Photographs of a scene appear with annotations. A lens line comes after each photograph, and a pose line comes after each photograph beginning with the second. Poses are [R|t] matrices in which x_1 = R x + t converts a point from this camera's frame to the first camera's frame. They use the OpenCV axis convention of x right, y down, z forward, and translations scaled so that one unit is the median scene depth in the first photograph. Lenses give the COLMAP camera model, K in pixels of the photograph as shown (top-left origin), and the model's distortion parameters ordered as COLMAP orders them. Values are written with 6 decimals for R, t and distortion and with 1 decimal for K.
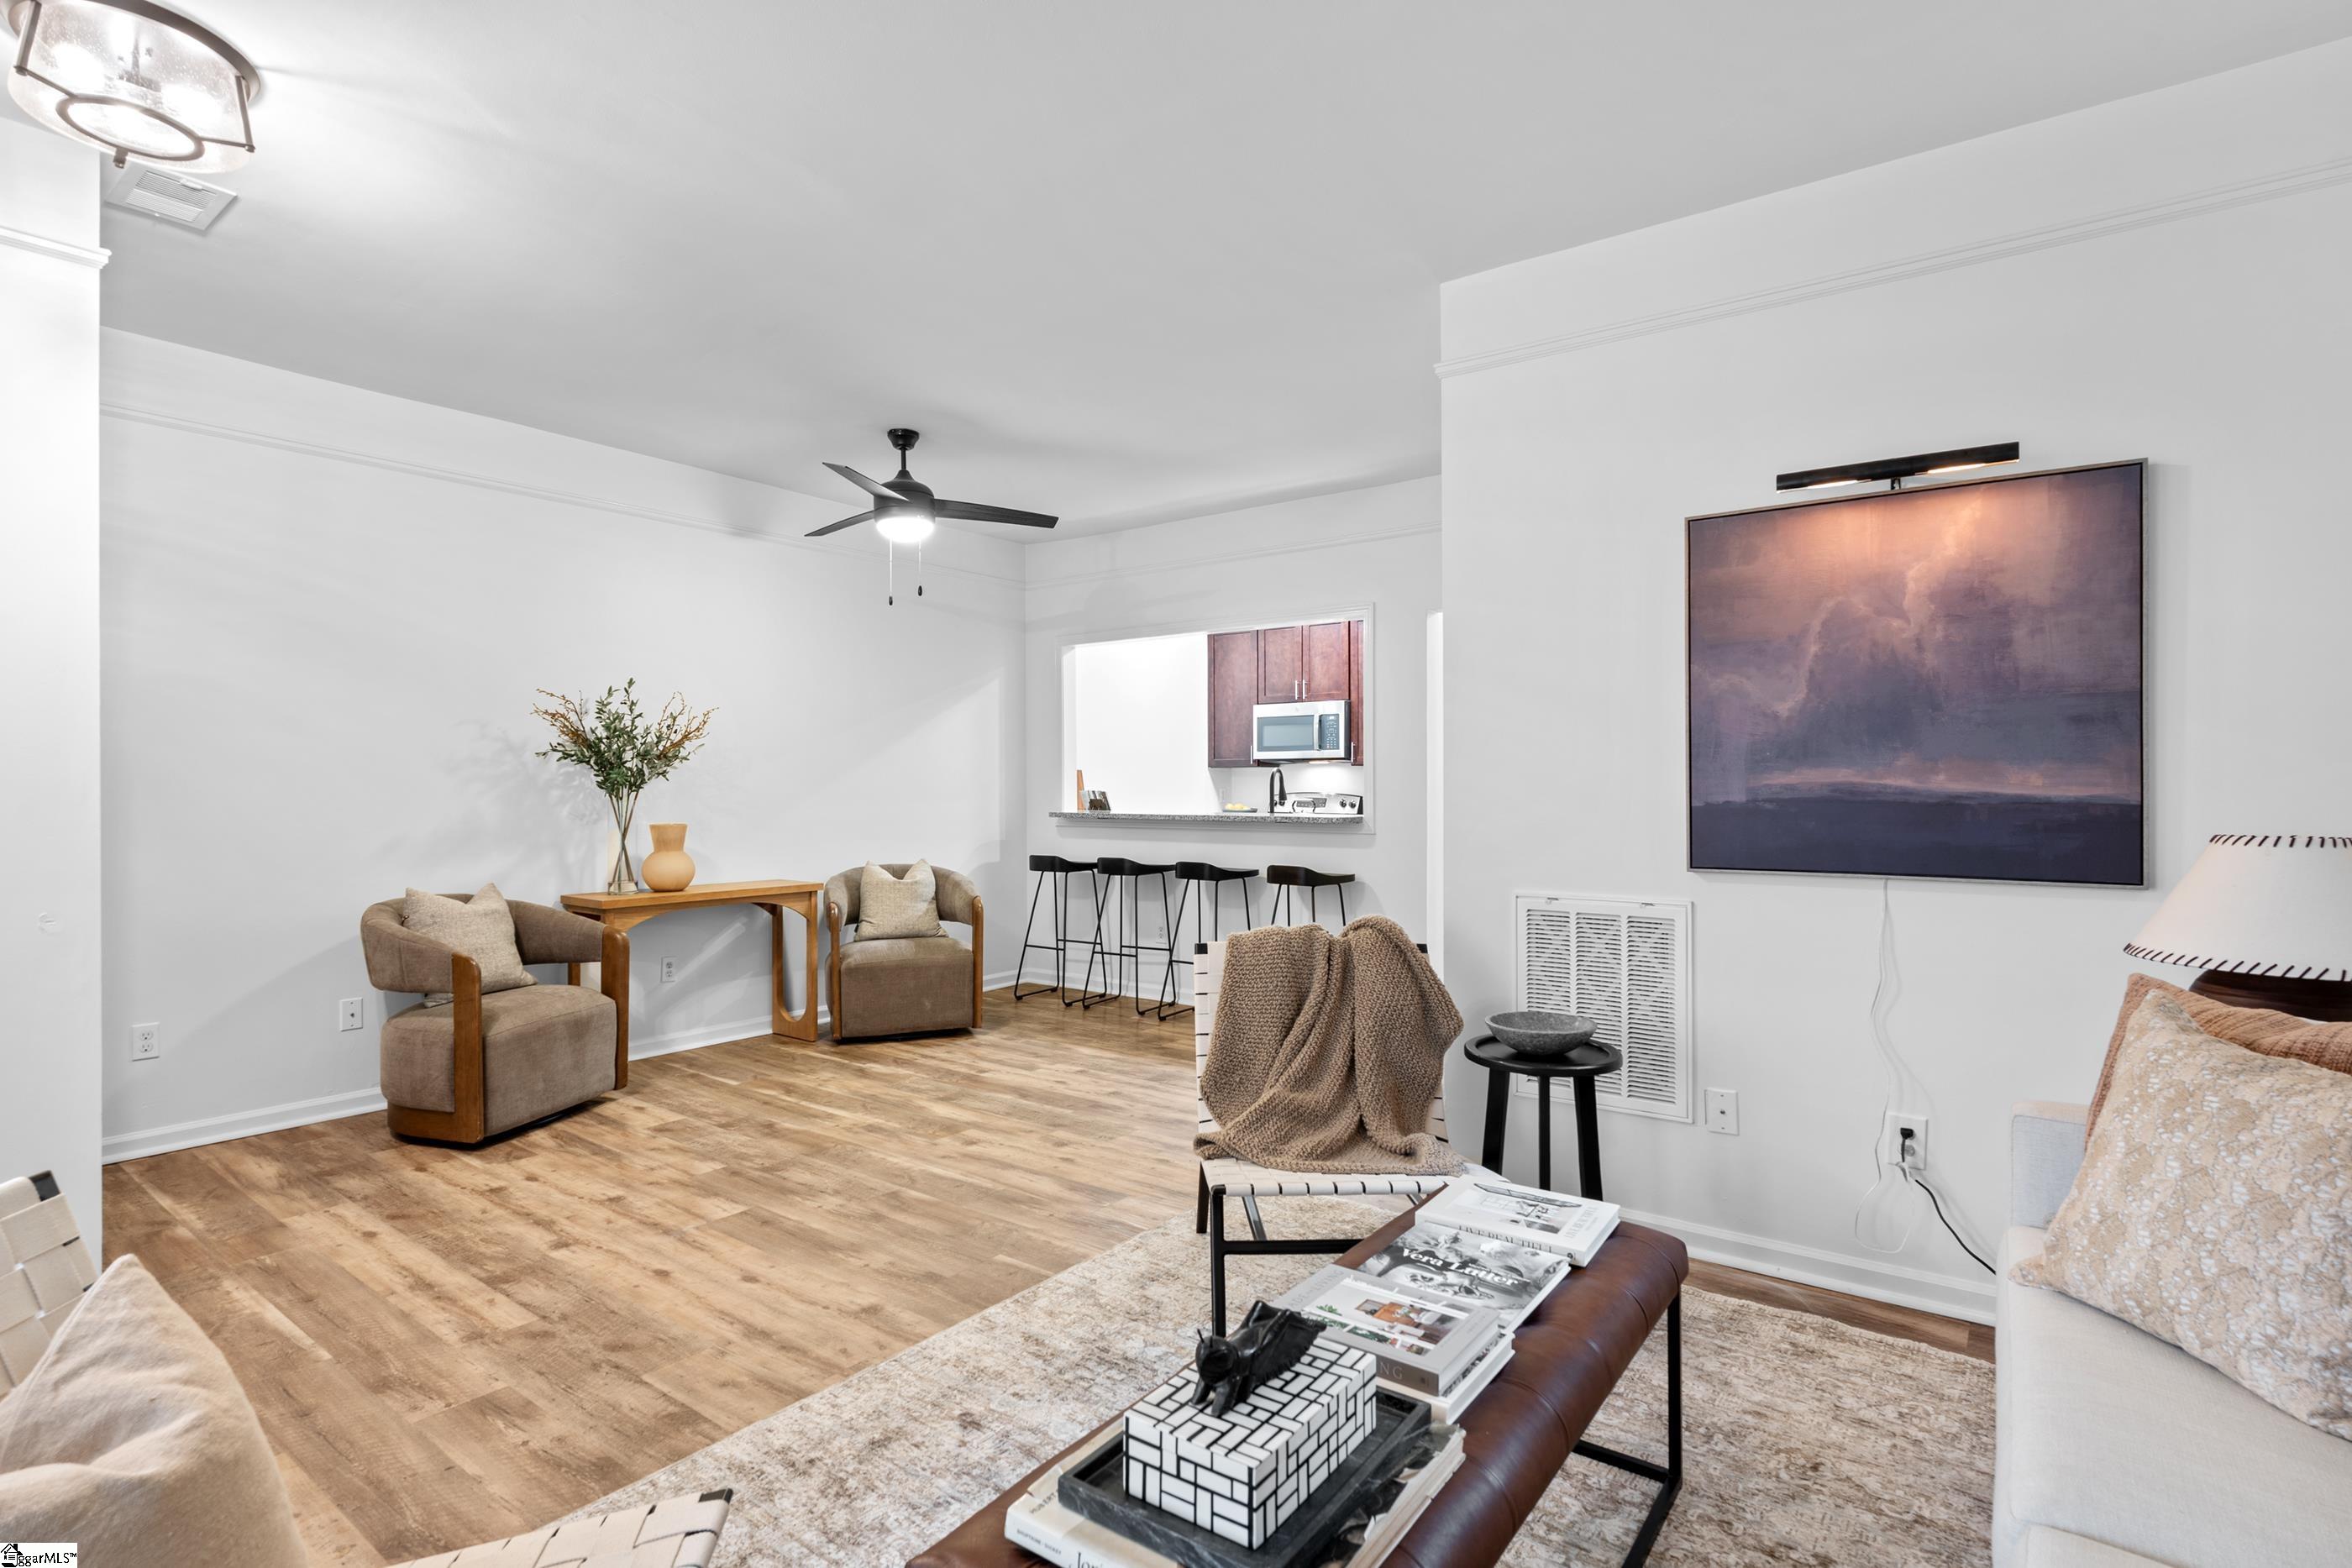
lens RADIAL K [[1140.1, 0, 1191.7], [0, 1140.1, 782.1], [0, 0, 1]] dist [-0.008131, 0.001281]
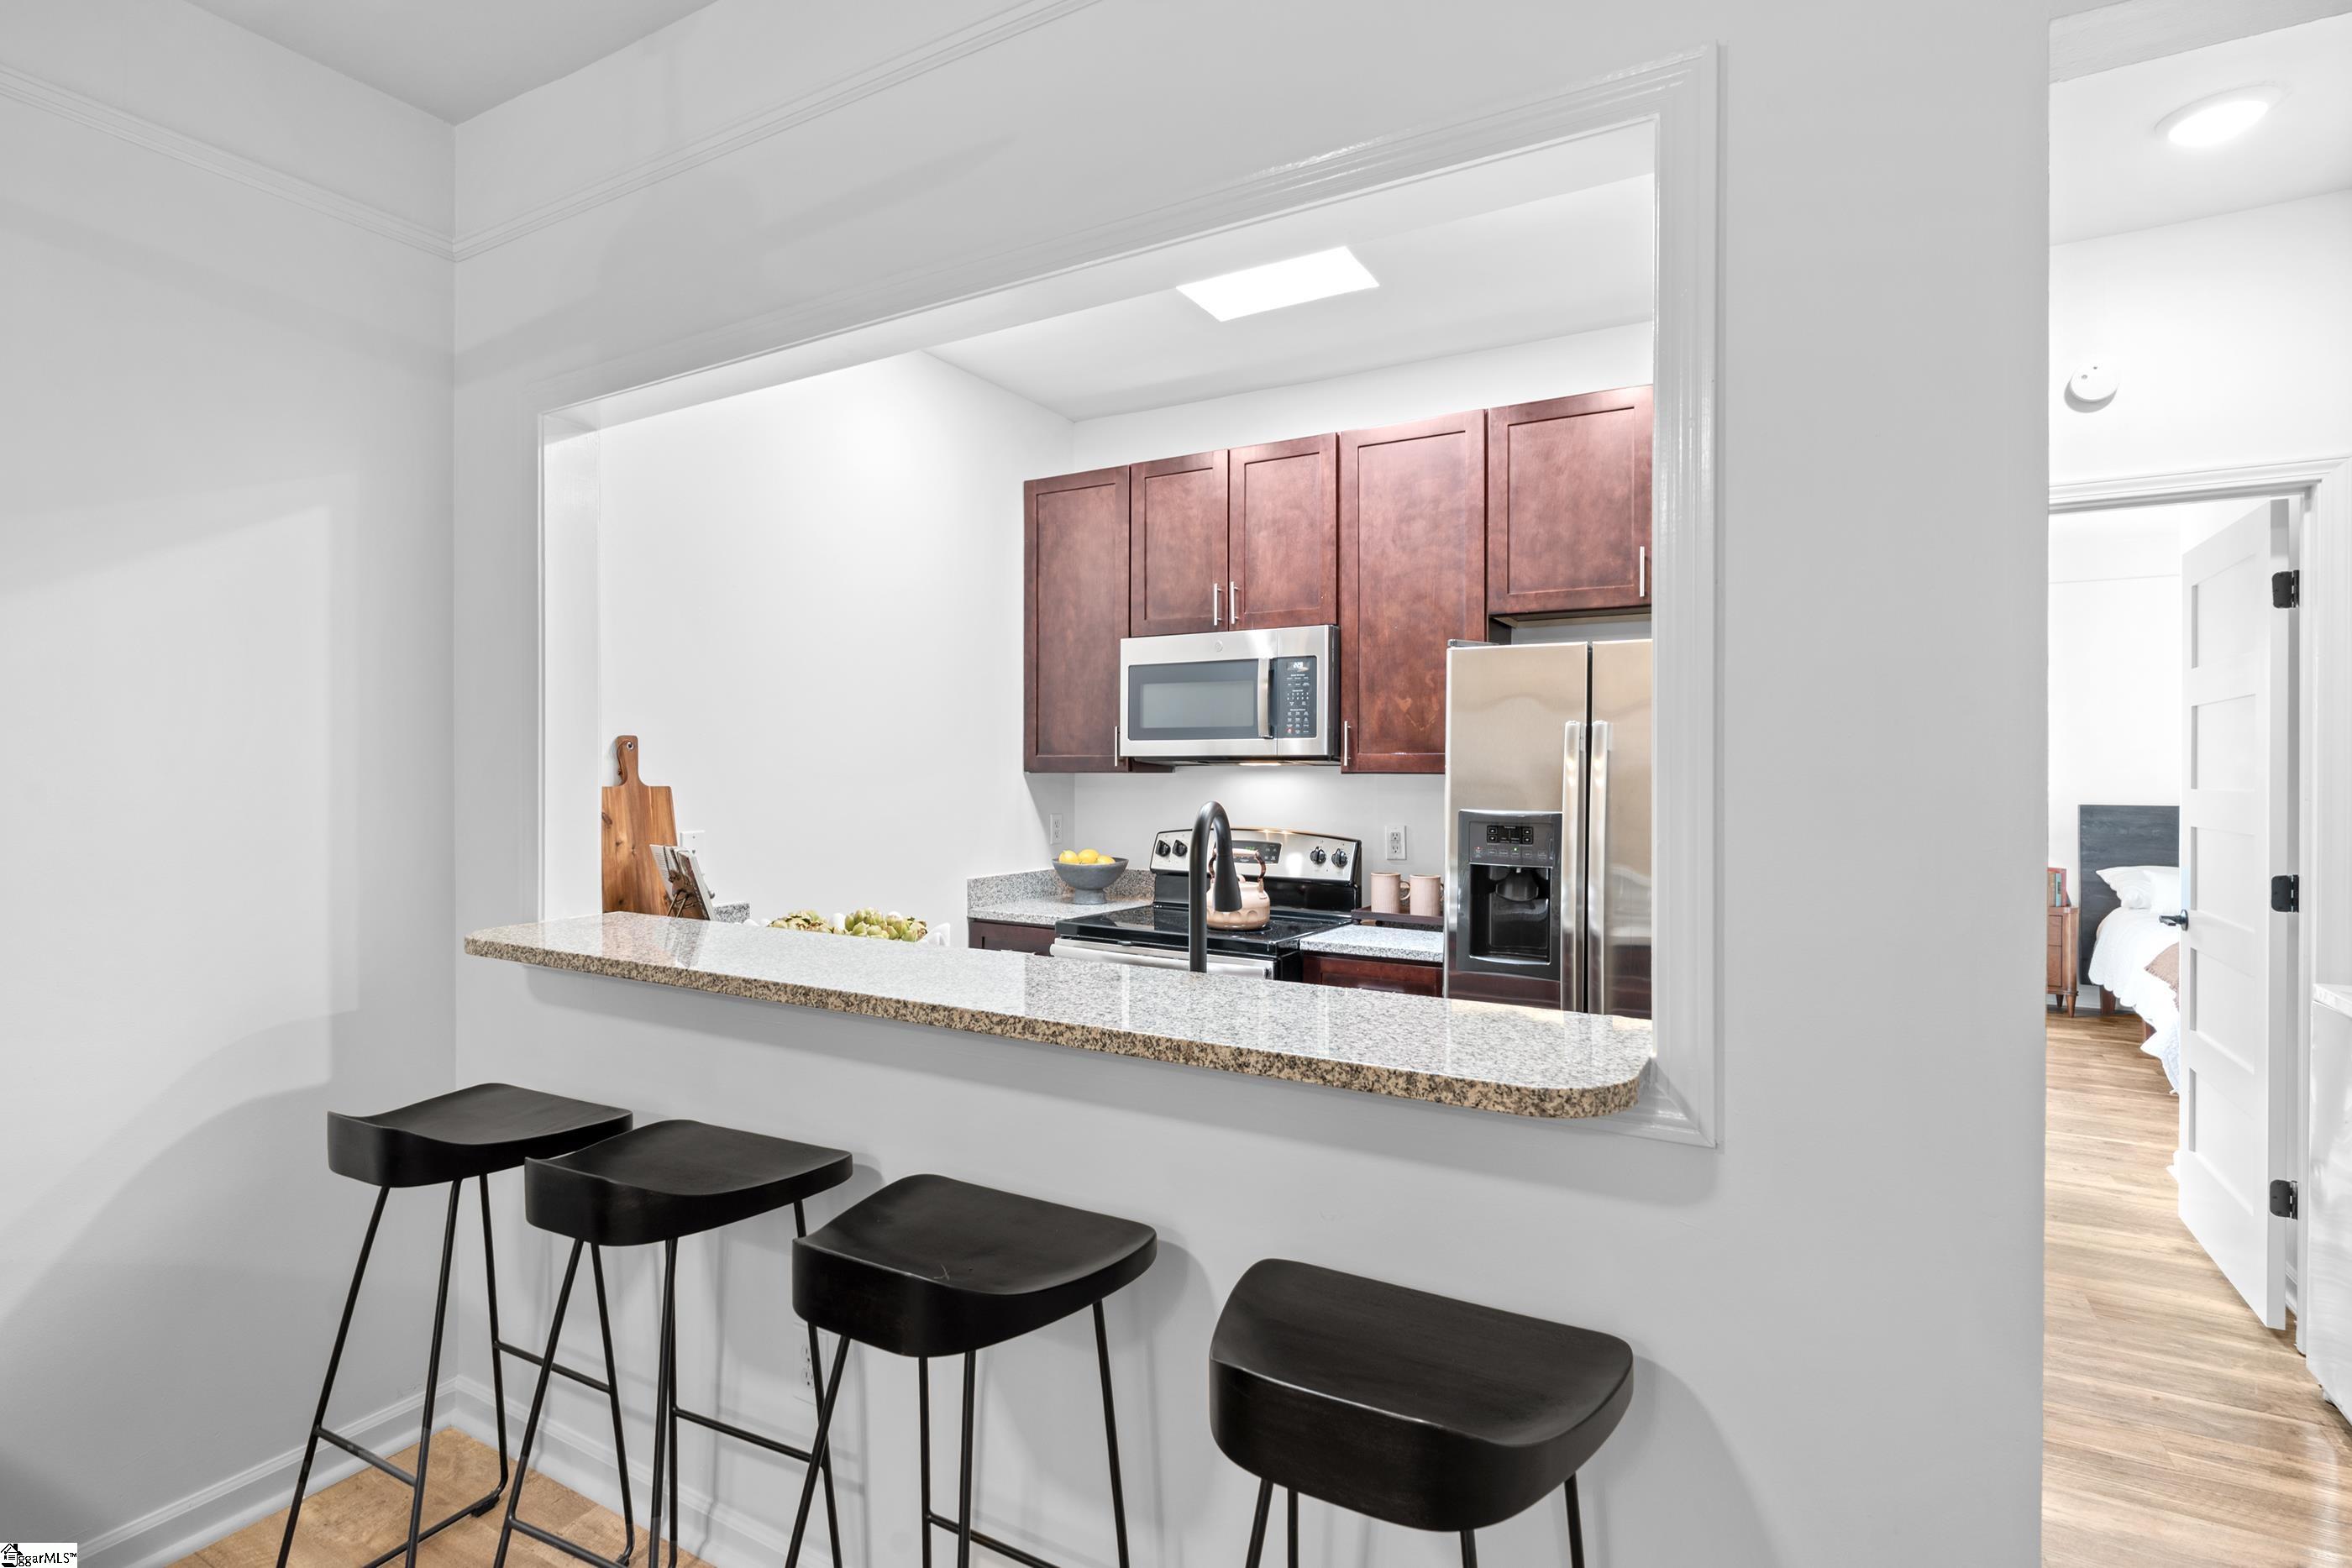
lens RADIAL K [[1140.1, 0, 1174.3], [0, 1140.1, 769.4], [0, 0, 1]] dist [-0.008131, 0.001281]
pose [[0.992741, 0.002063, 0.120257, 0.037590], [-0.002121, 0.999998, 0.000358, -0.027402], [-0.120256, -0.000611, 0.992743, 0.979588]]
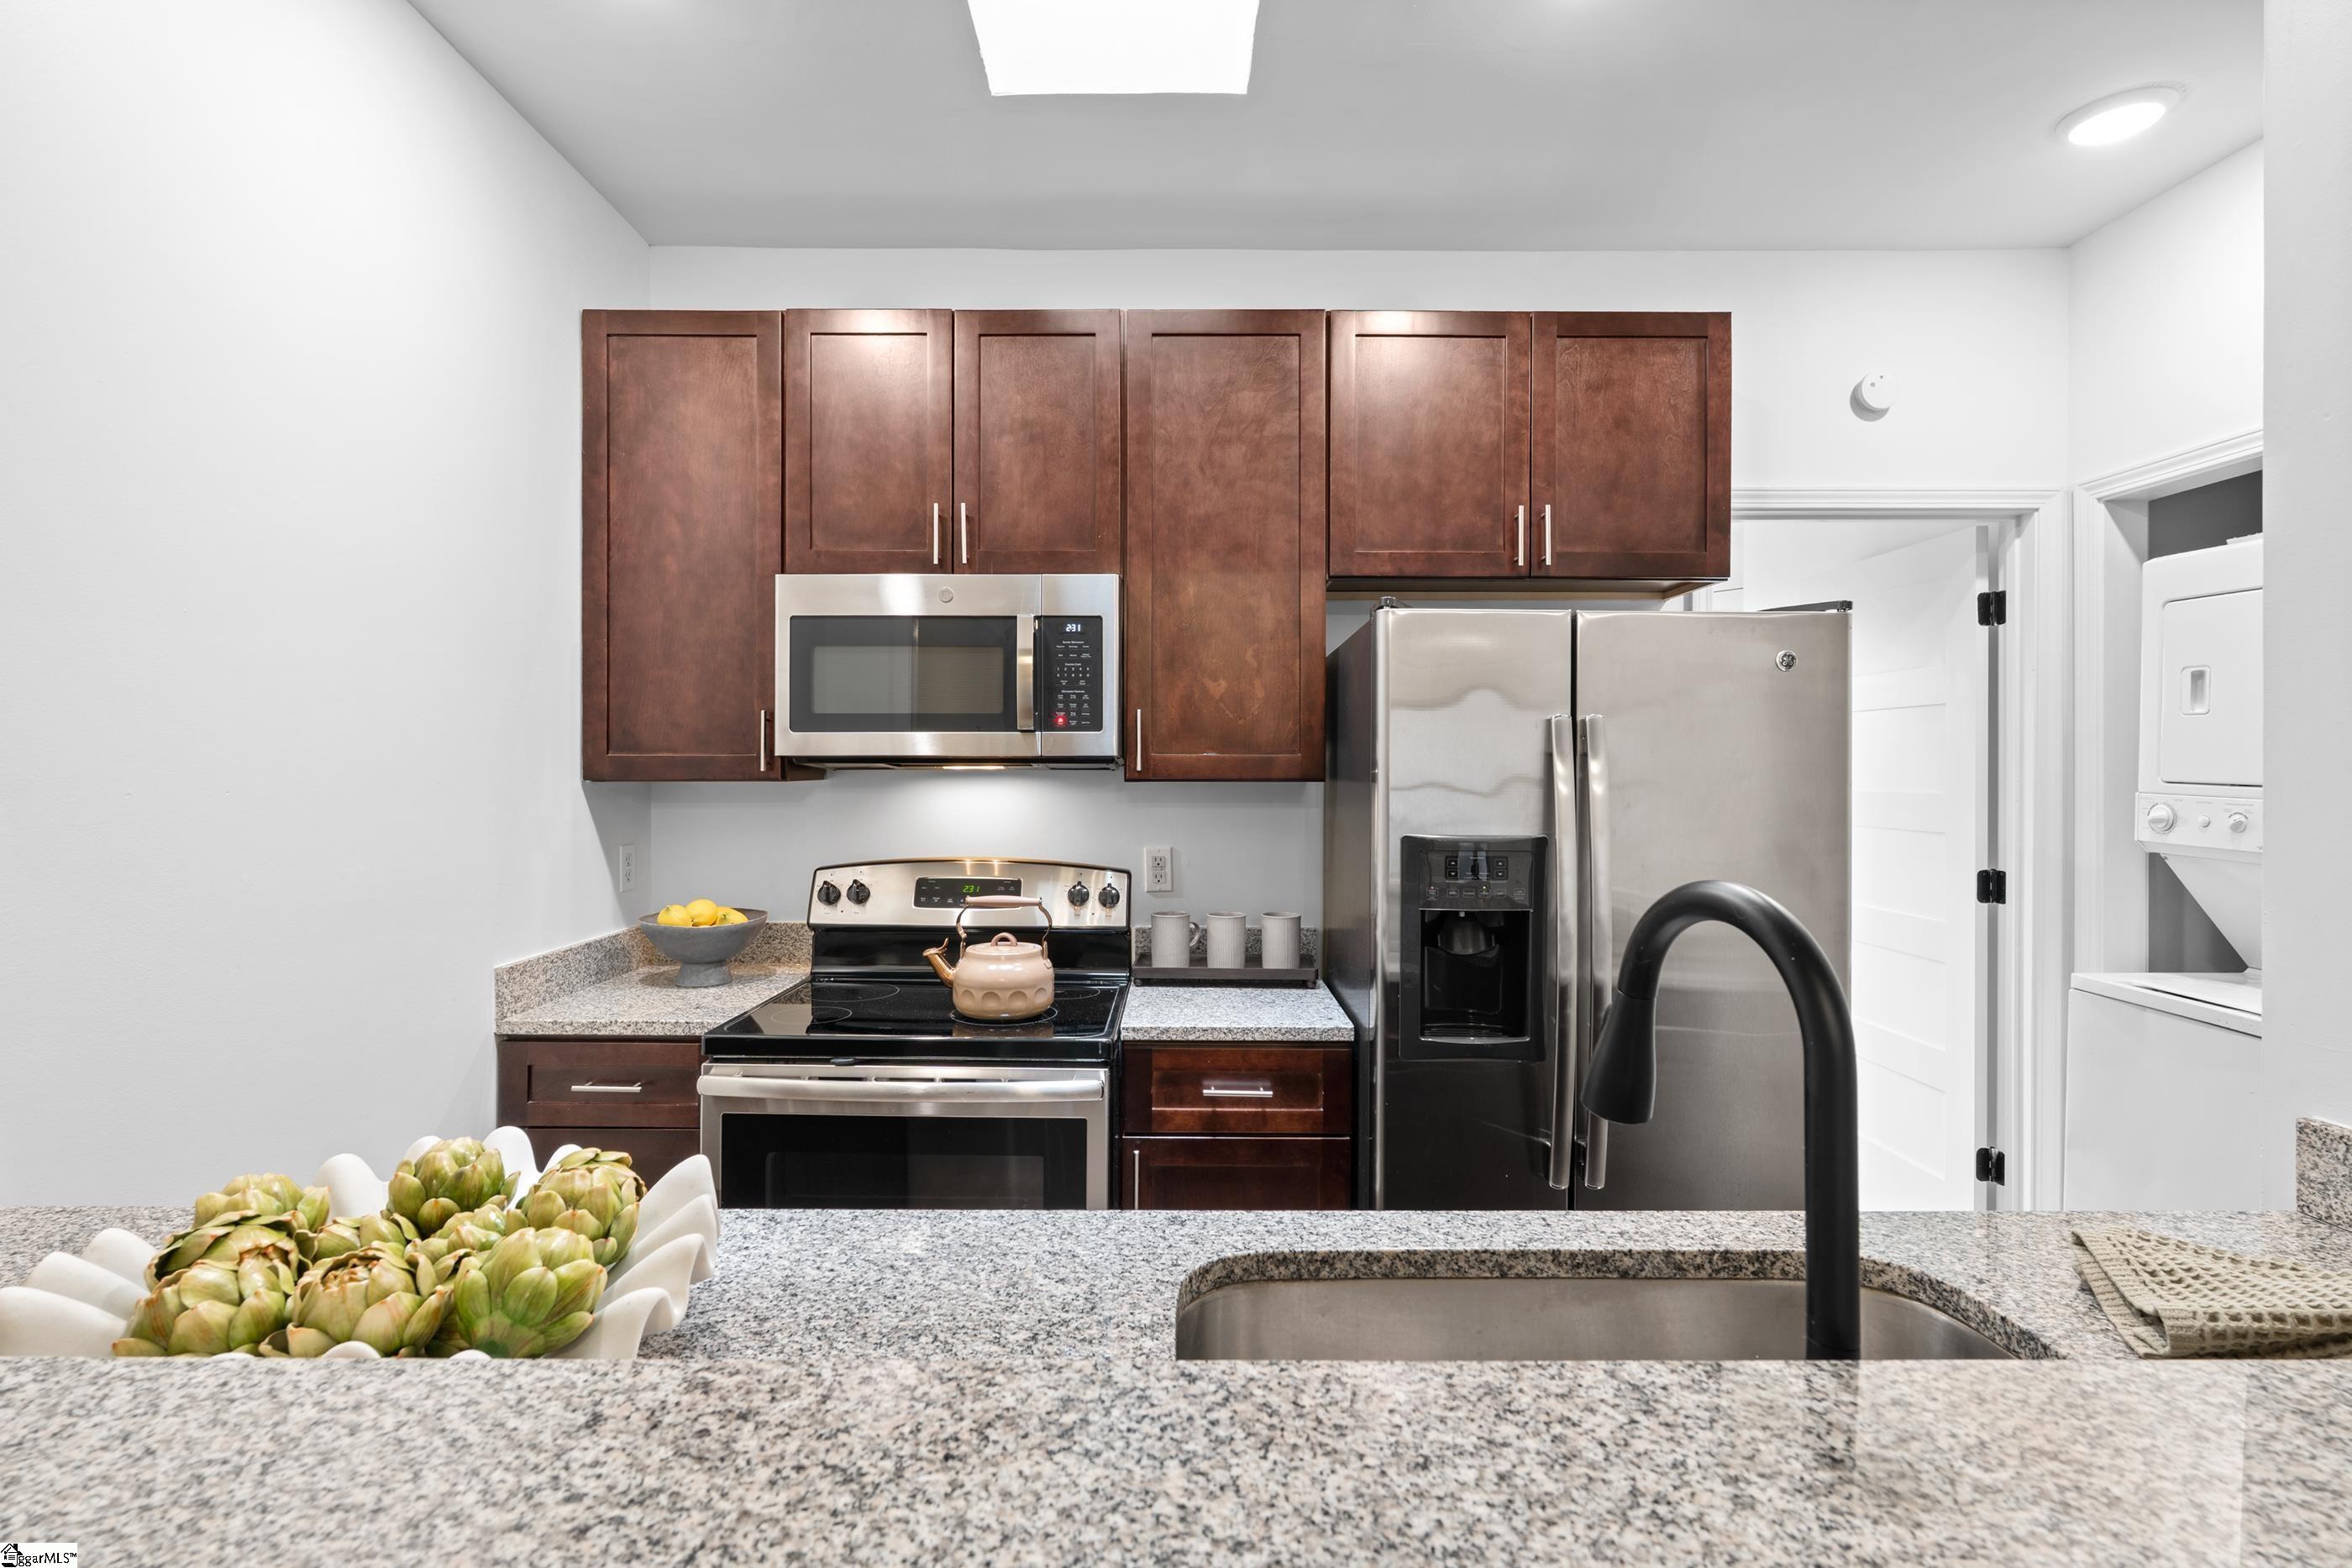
lens RADIAL K [[1073.0, 0, 1177.8], [0, 1073.0, 767.5], [0, 0, 1]] dist [-0.009355, 0.002118]
pose [[0.799253, -0.000620, 0.600995, -0.053303], [-0.000508, 0.999998, 0.001708, -0.032256], [-0.600995, -0.001670, 0.799251, 1.291814]]
